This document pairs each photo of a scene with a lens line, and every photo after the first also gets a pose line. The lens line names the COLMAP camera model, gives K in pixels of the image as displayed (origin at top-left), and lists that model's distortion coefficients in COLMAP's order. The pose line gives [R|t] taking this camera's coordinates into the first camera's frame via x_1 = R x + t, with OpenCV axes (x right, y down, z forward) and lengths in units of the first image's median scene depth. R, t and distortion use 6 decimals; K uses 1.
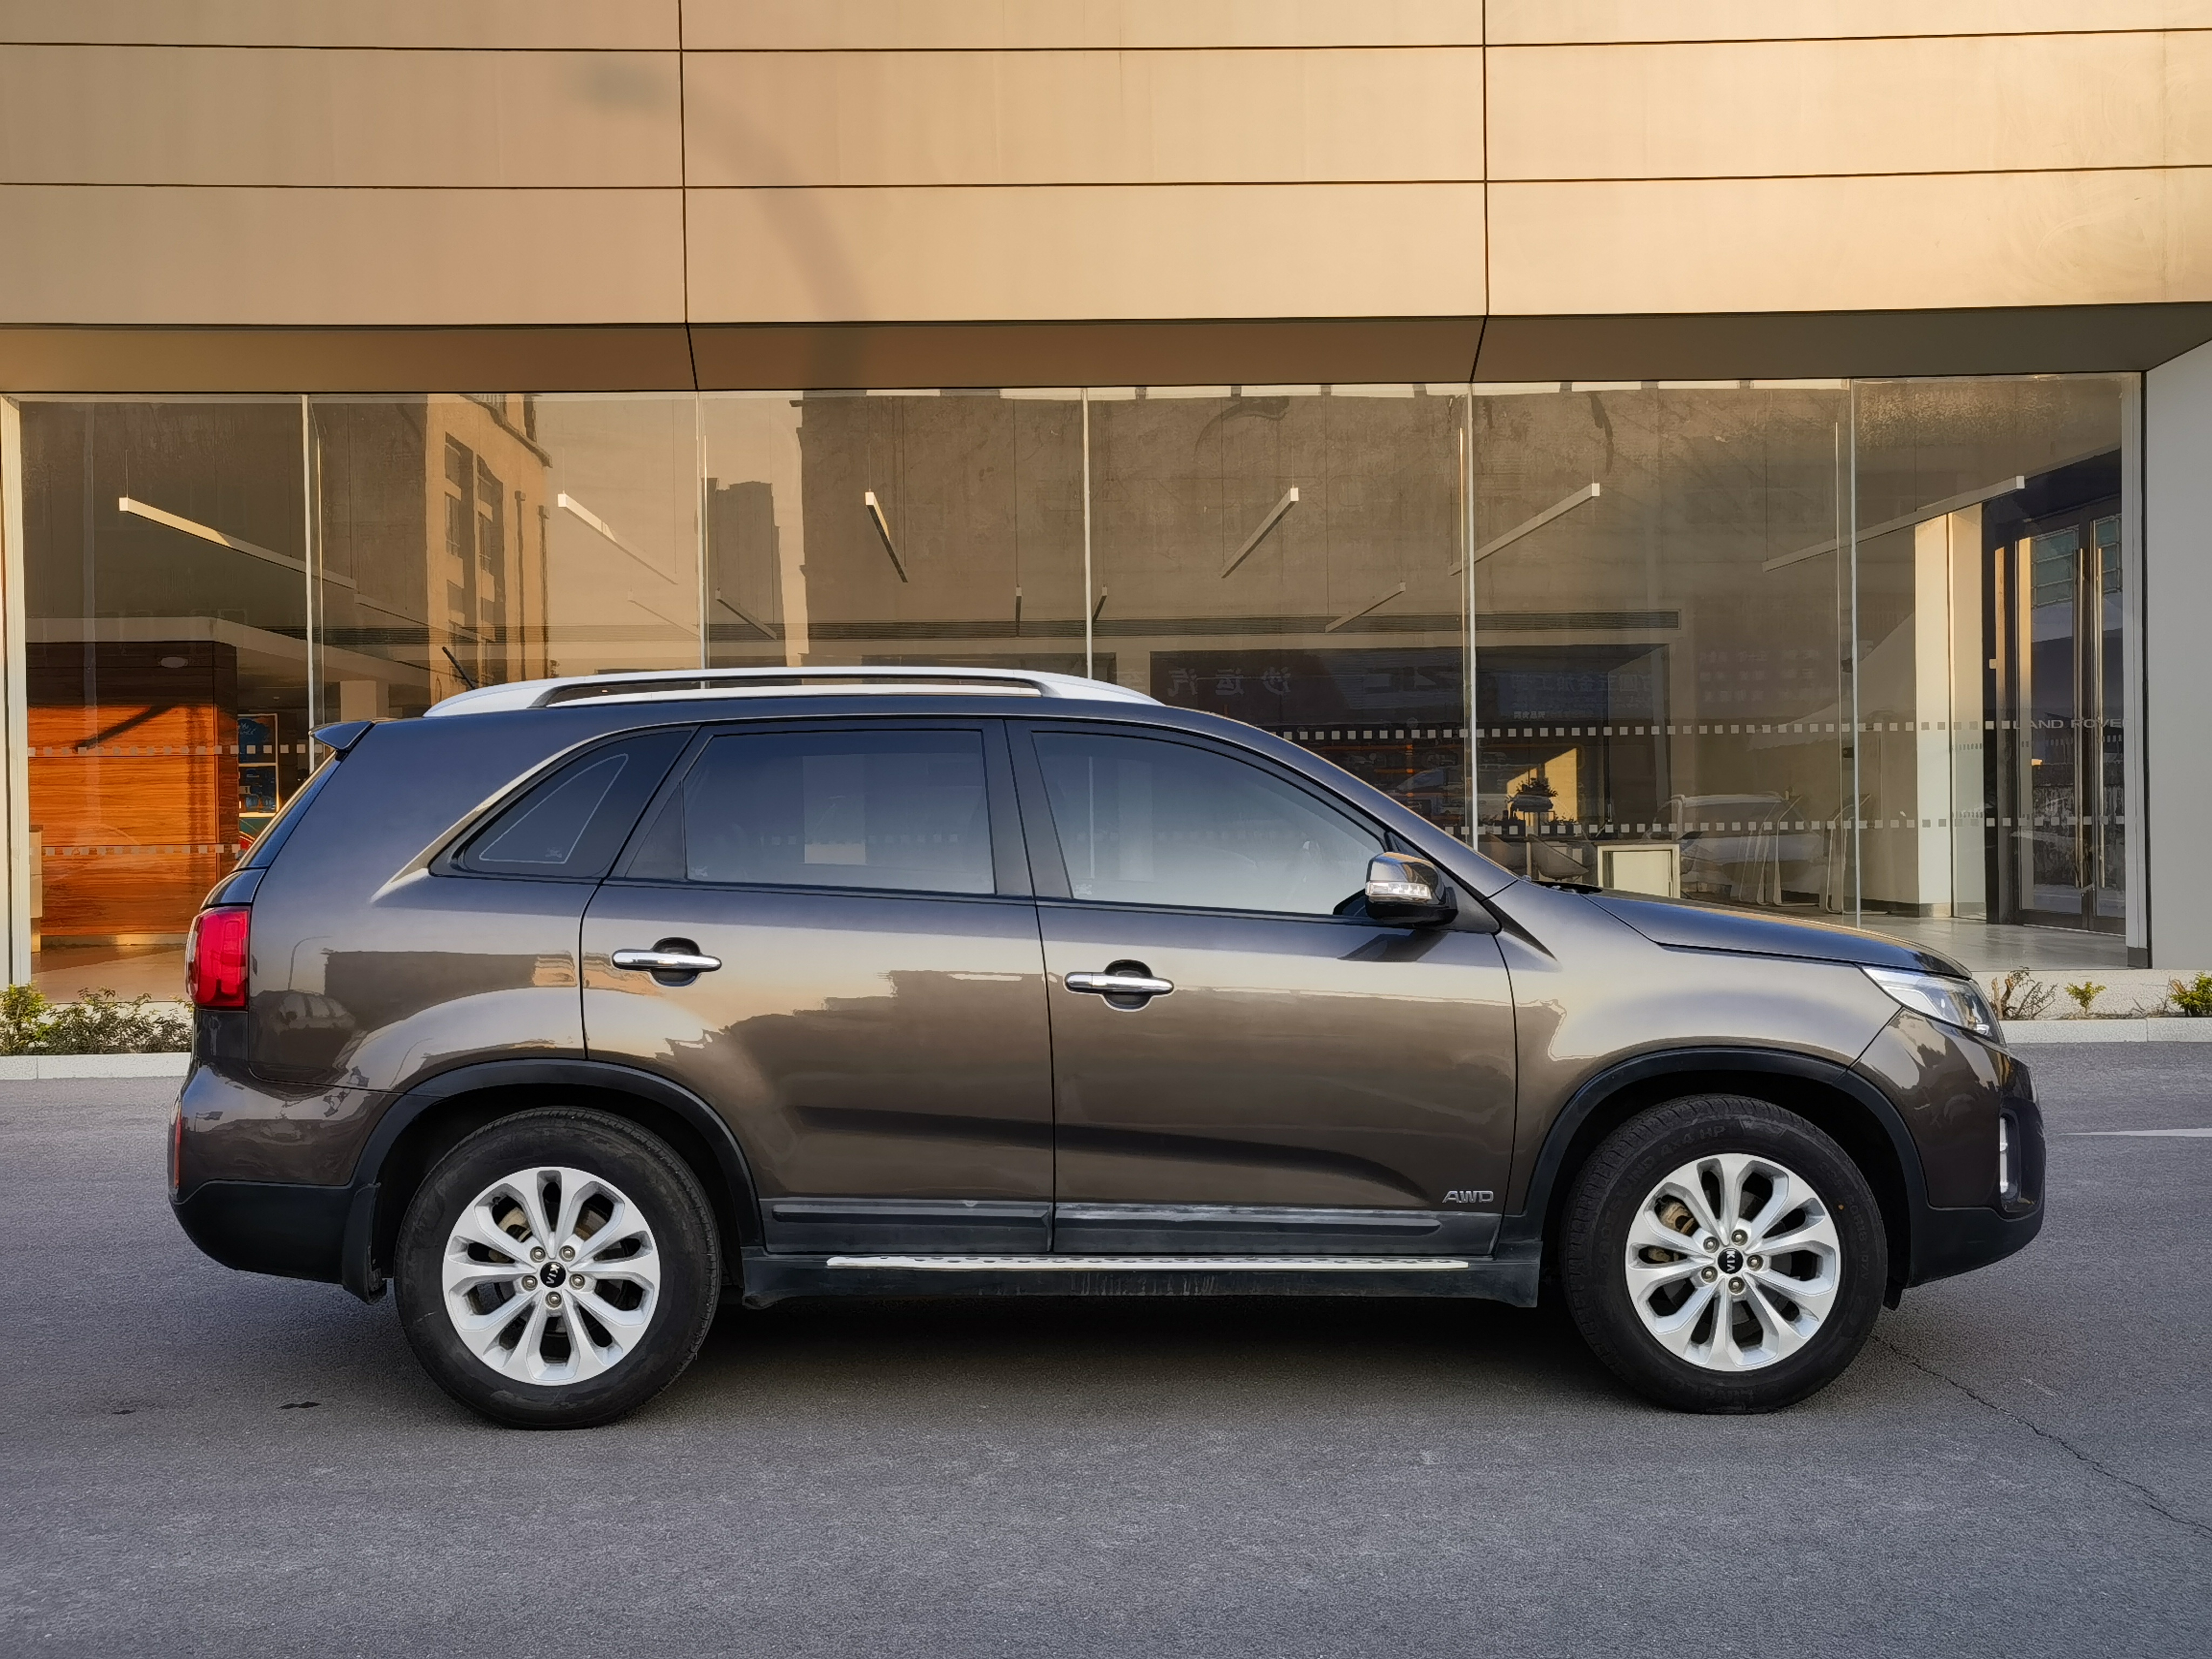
lens RADIAL K [[2596.3, 0, 1106.0], [0, 2596.3, 829.5], [0, 0, 1]] dist [0.017509, 0.294296]
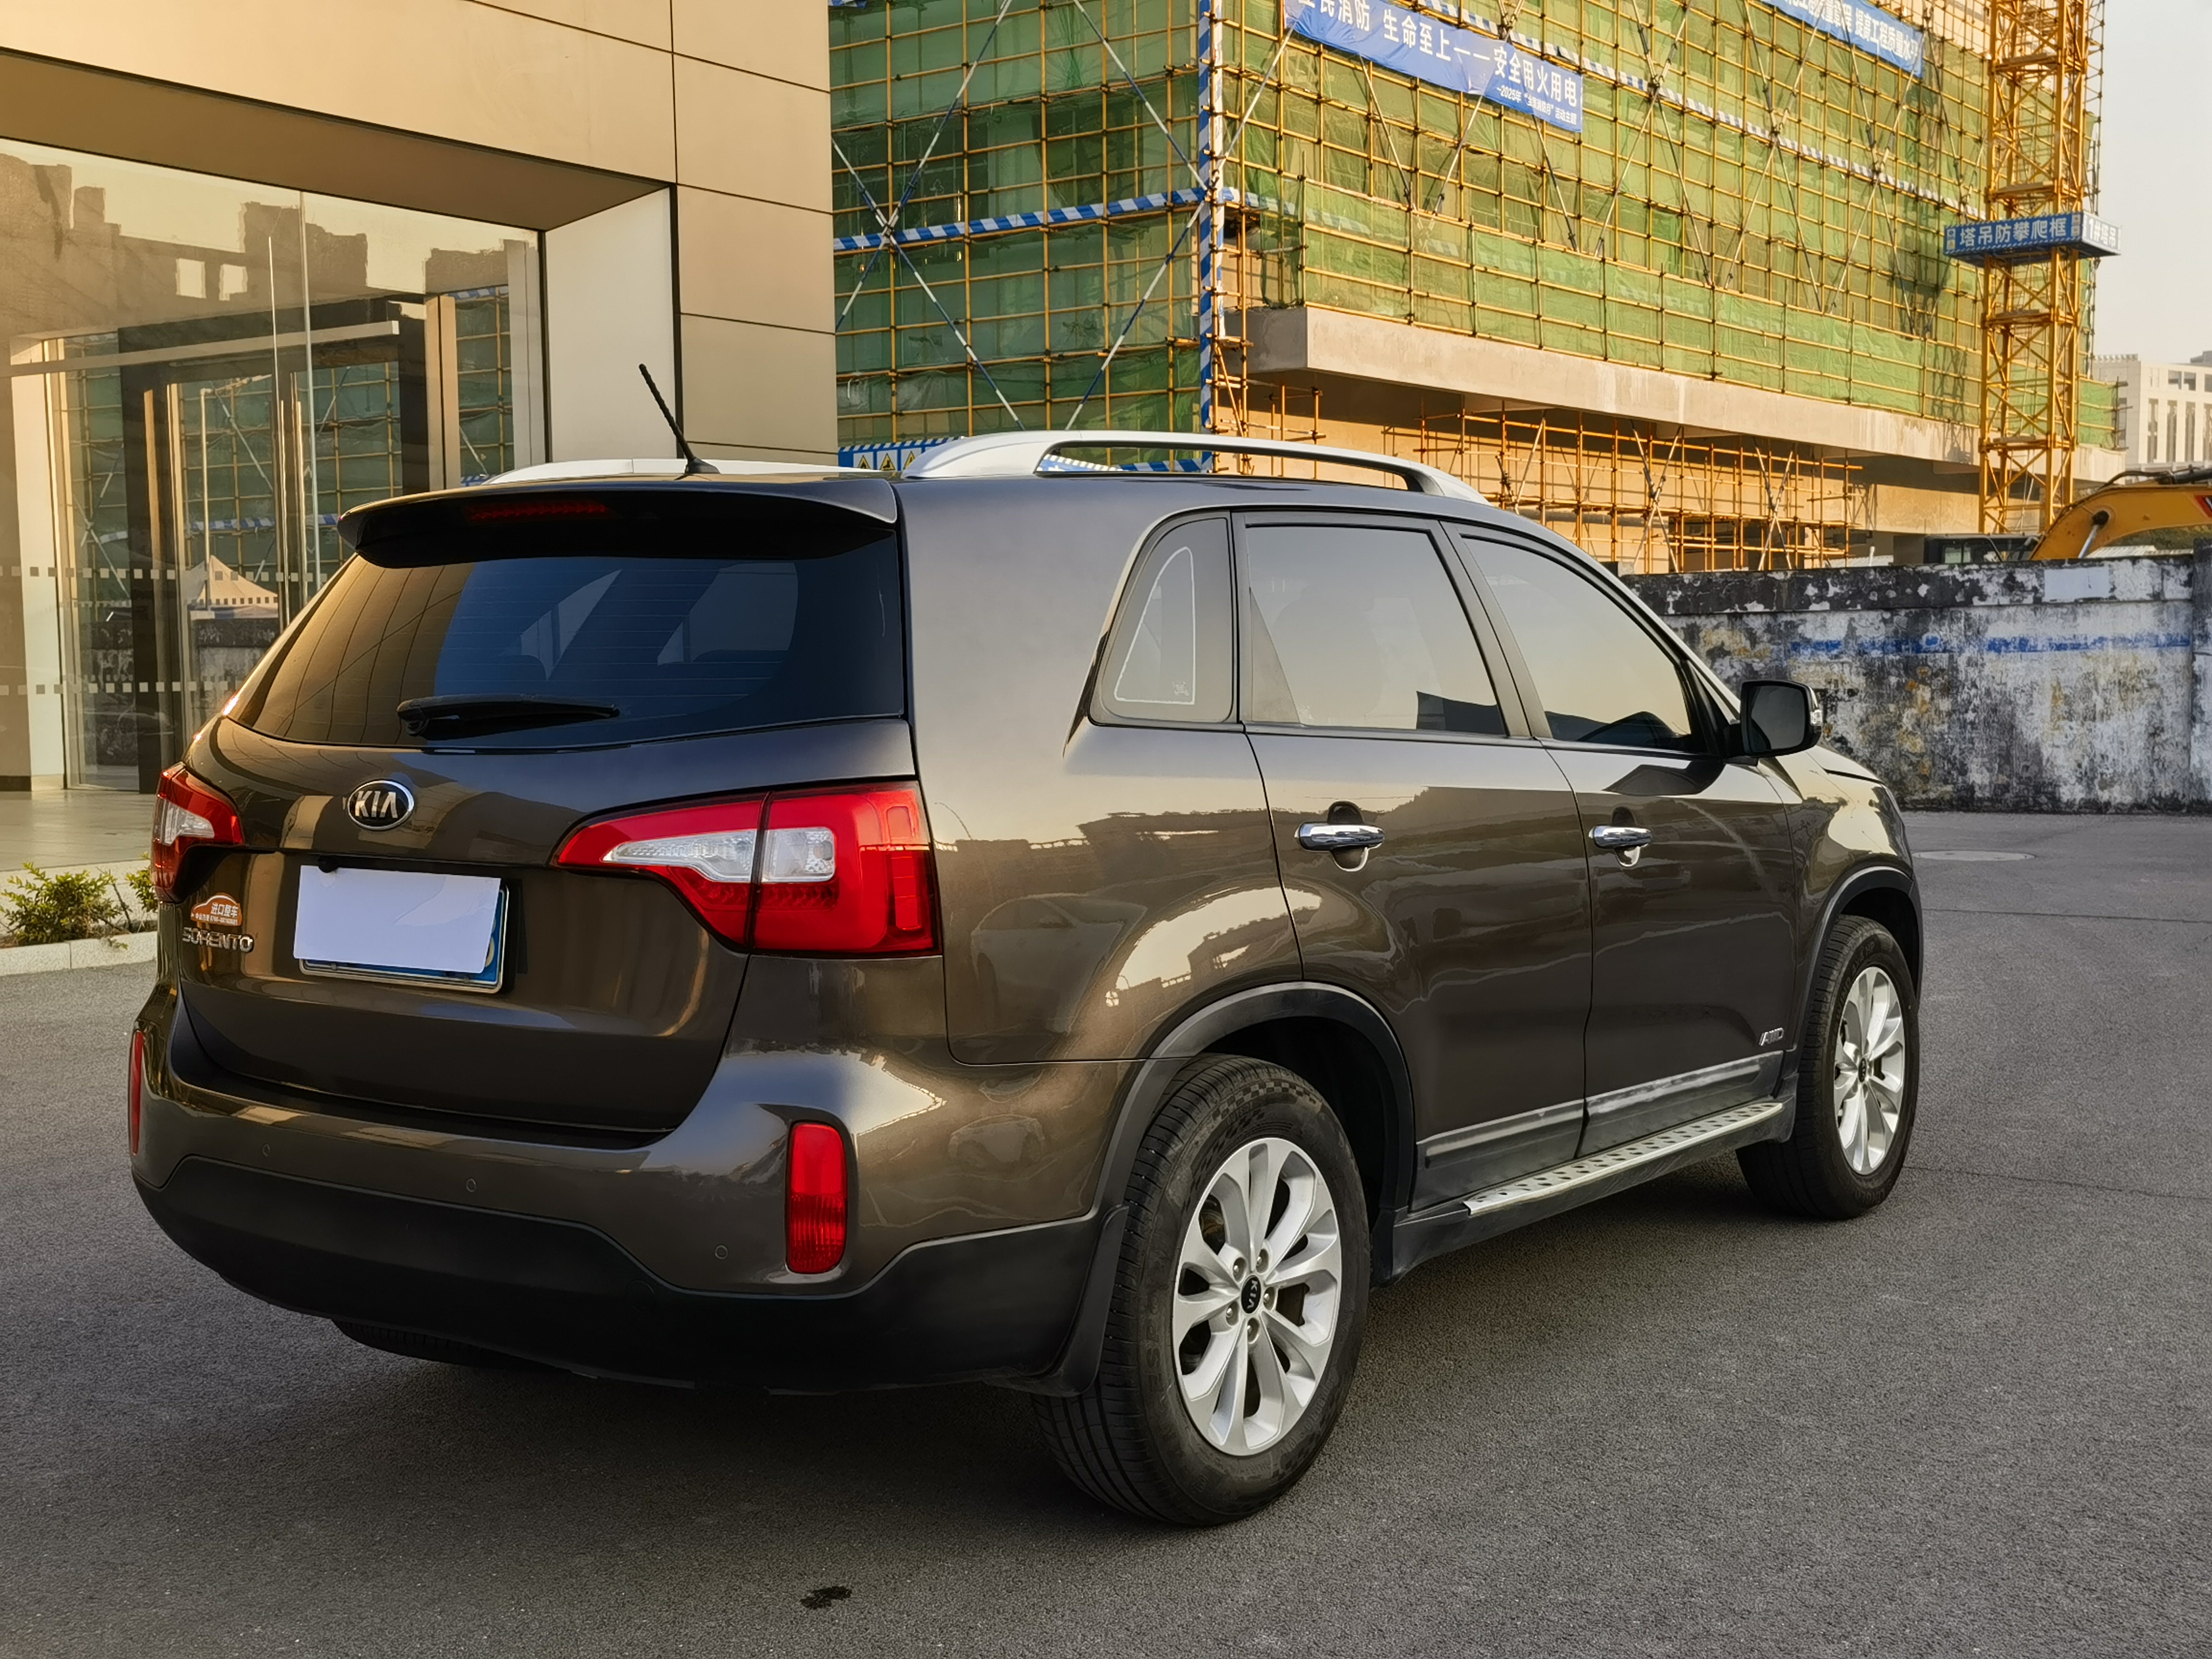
lens RADIAL K [[2602.1, 0, 1106.0], [0, 2602.1, 829.5], [0, 0, 1]] dist [0.000217, 0.548015]
pose [[0.595217, -0.048005, 0.802130, -0.784139], [0.010558, 0.998595, 0.051929, 0.010447], [-0.803496, -0.022440, 0.594888, 0.616845]]
